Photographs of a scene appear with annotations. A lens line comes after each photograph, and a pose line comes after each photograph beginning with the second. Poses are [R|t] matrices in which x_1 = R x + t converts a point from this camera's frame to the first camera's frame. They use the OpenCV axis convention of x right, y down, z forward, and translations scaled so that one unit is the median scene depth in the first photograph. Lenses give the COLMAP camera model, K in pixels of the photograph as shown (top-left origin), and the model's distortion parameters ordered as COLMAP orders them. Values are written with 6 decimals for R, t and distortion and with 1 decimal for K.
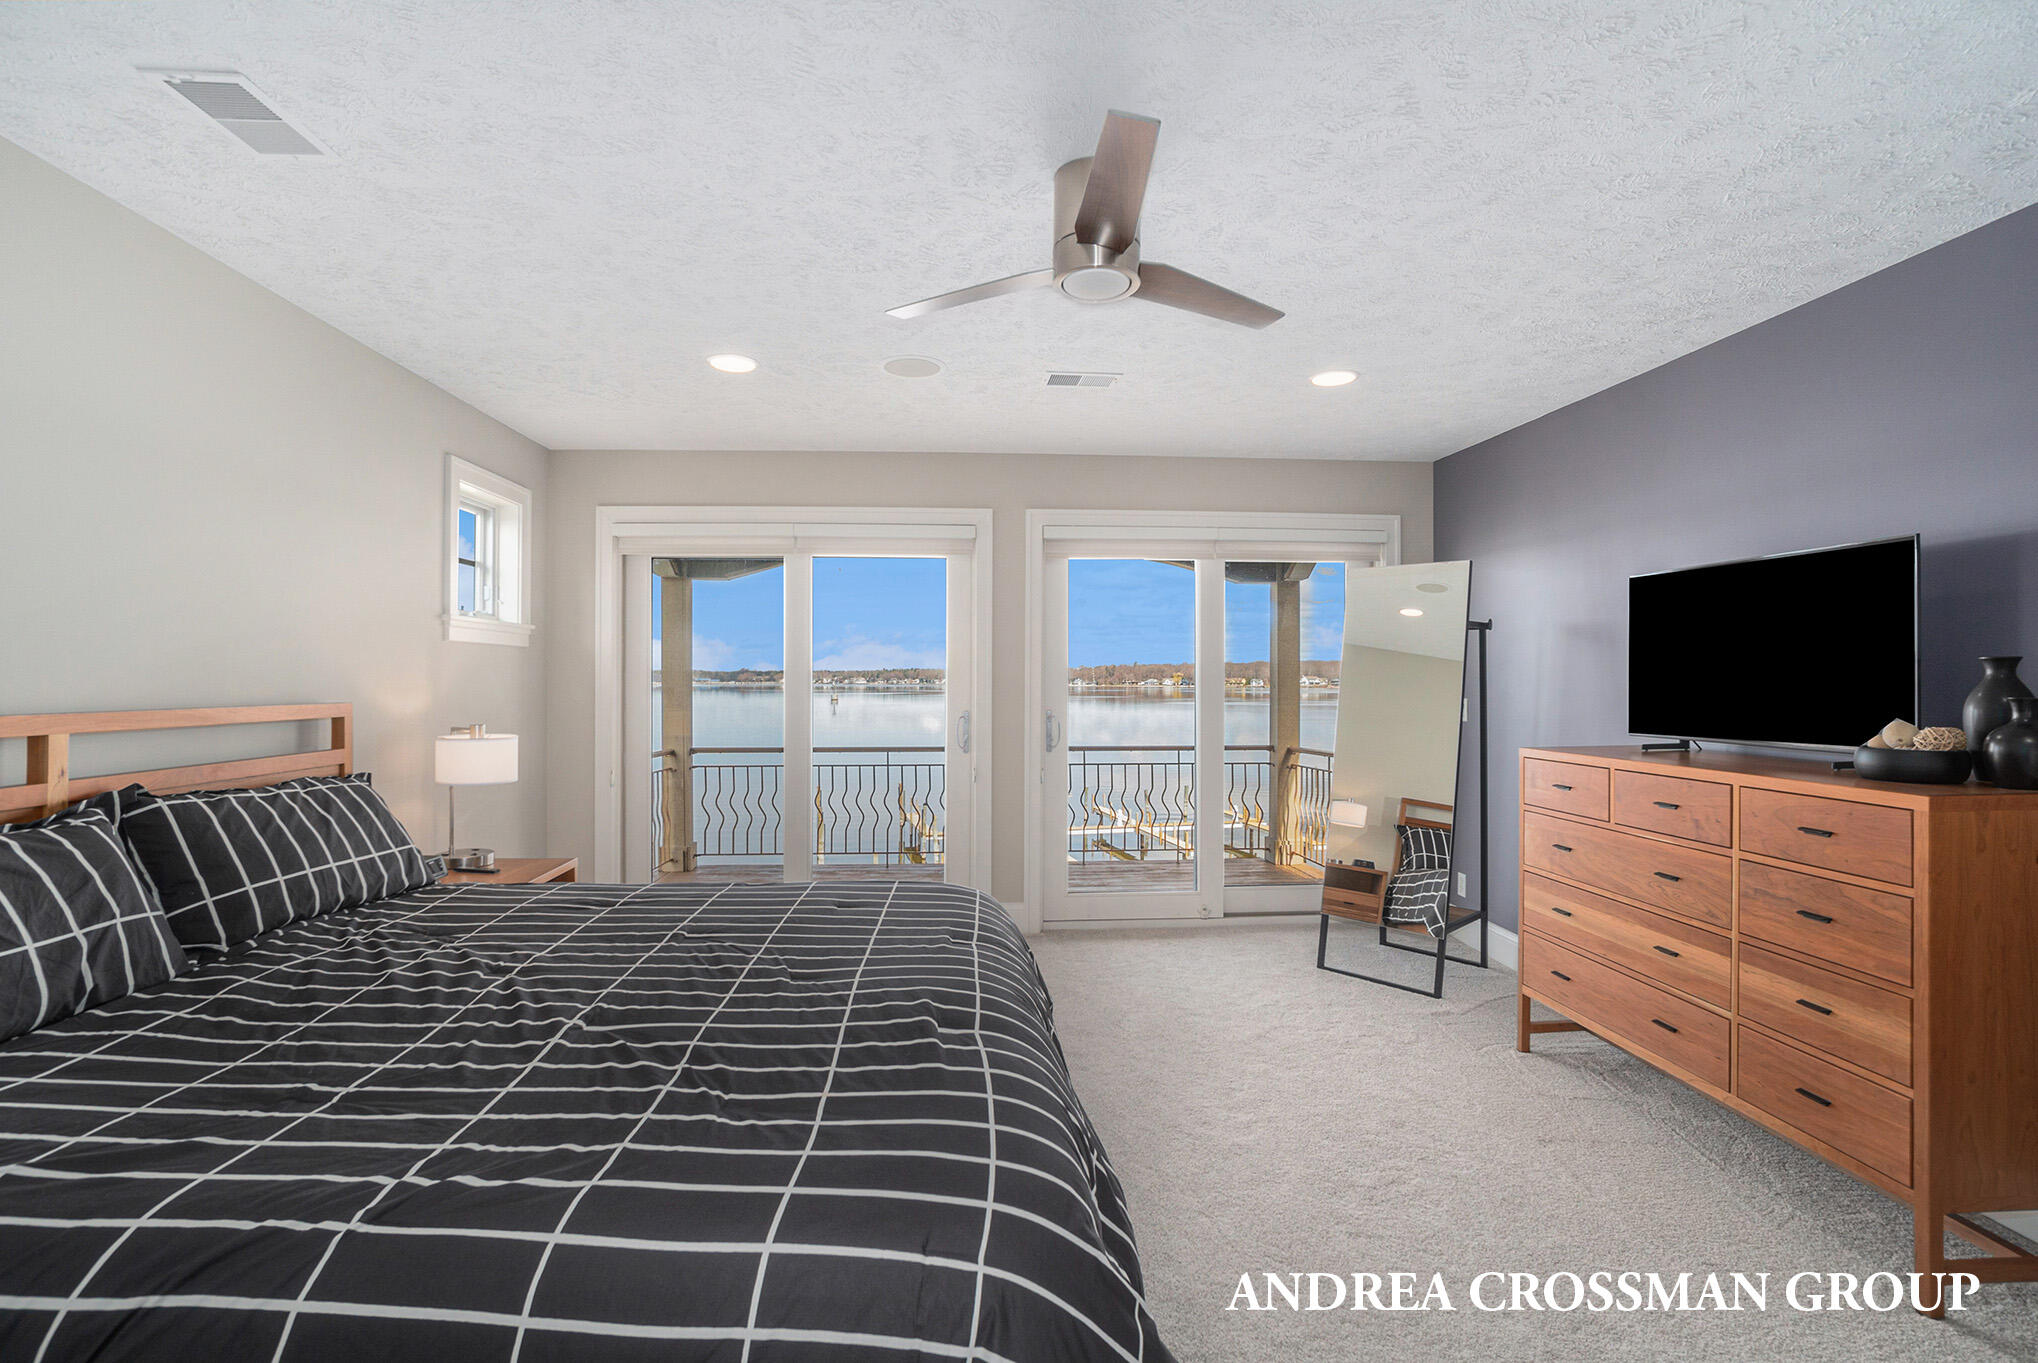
lens RADIAL K [[904.6, 0, 944.6], [0, 904.6, 681.2], [0, 0, 1]] dist [-0.063825, 0.029915]
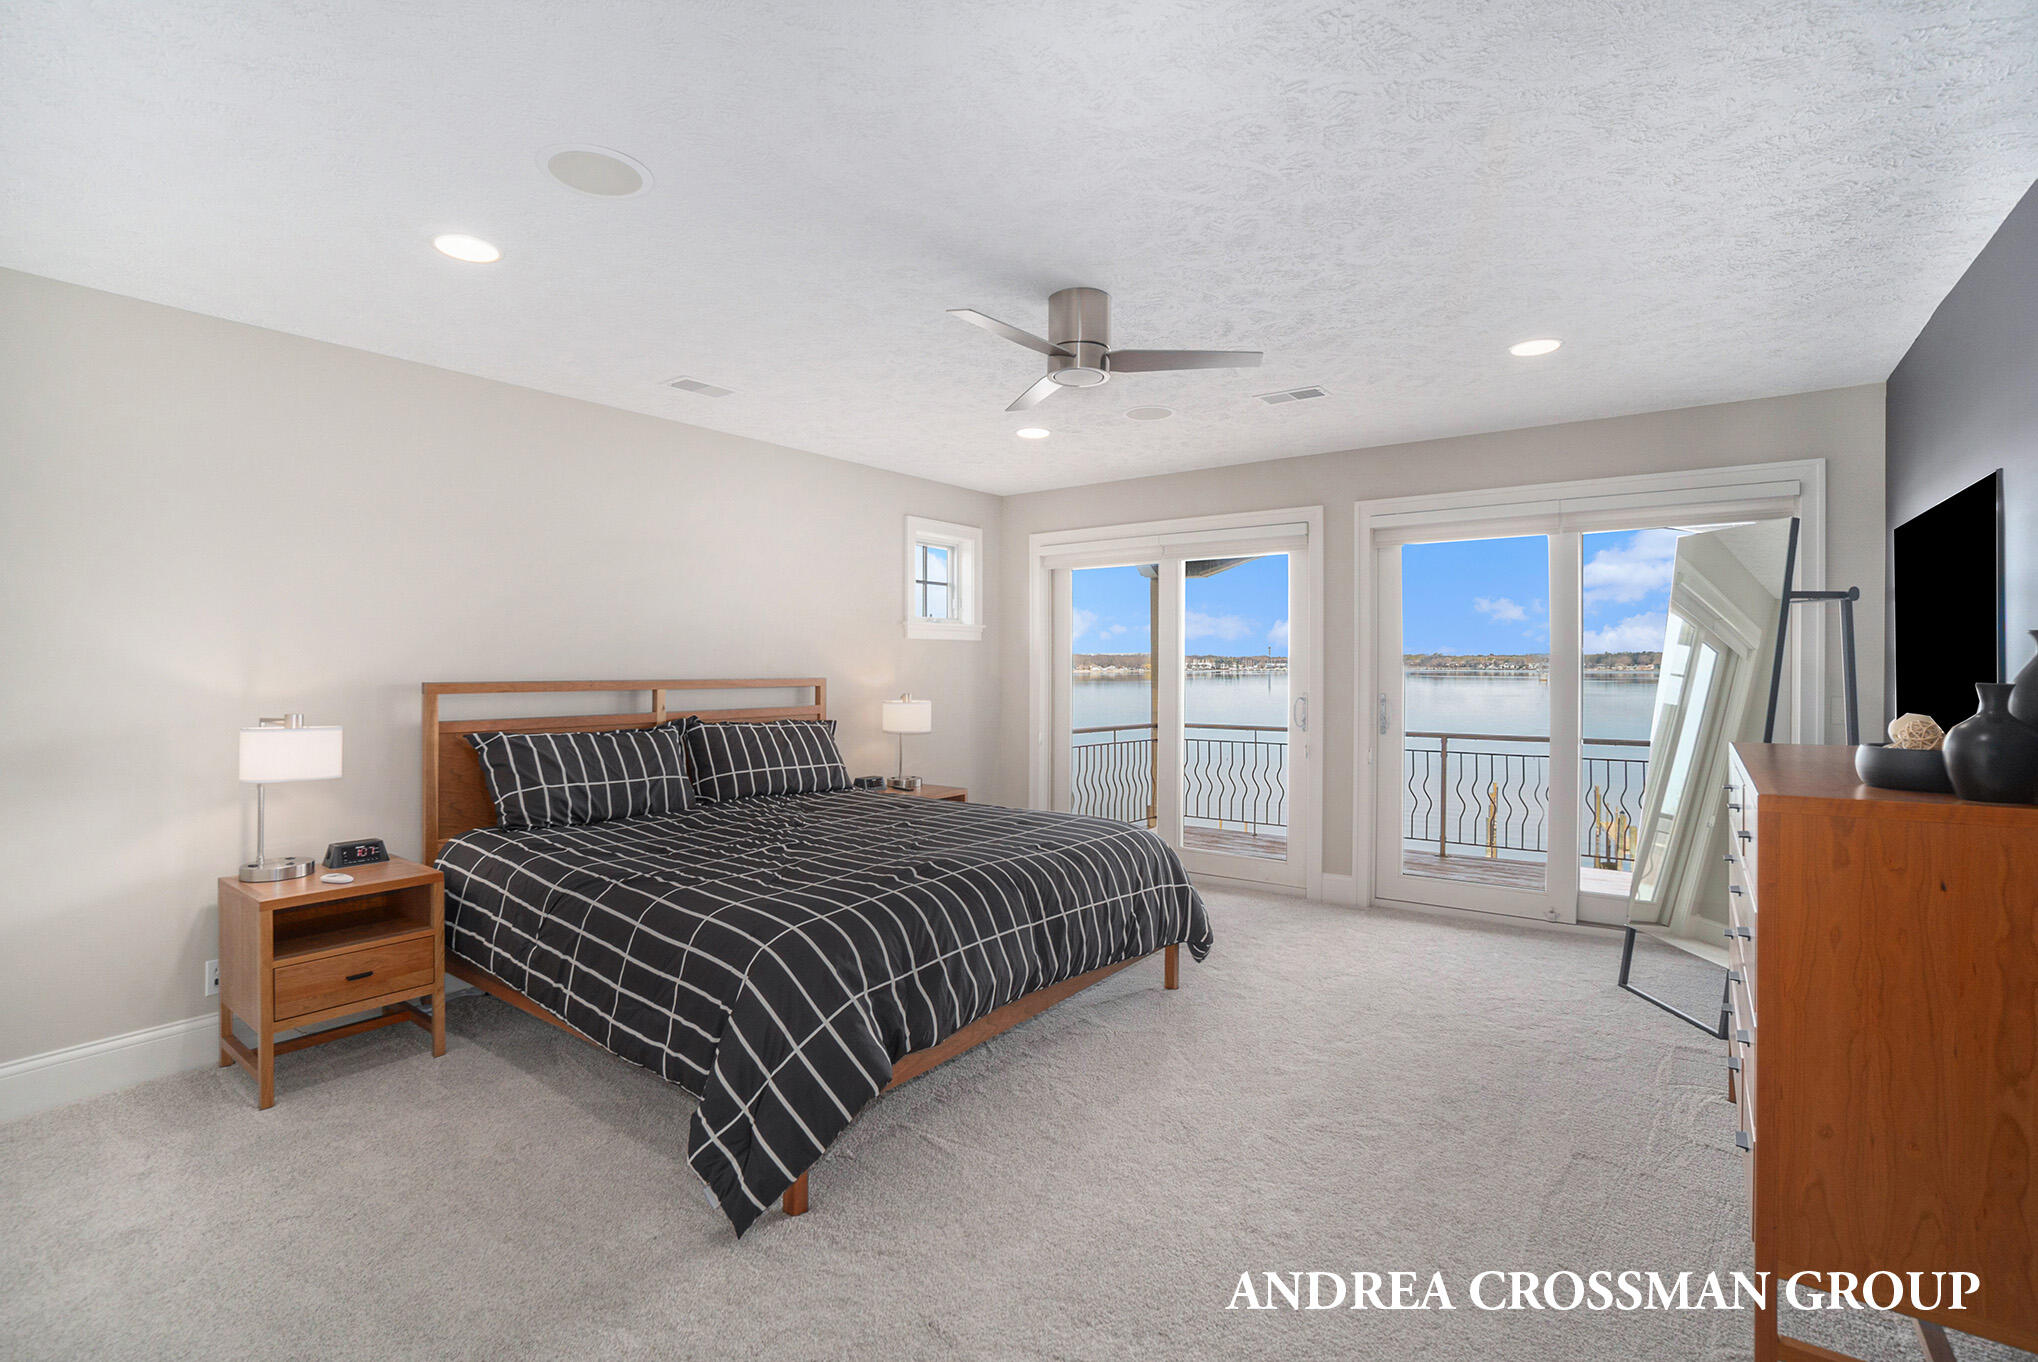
lens RADIAL K [[914.1, 0, 1028.9], [0, 914.1, 655.0], [0, 0, 1]] dist [-0.061952, 0.021679]
pose [[0.775661, -0.006929, -0.631111, 0.591841], [-0.001200, 0.999922, -0.012454, 0.001996], [0.631148, 0.010417, 0.775592, -0.077508]]
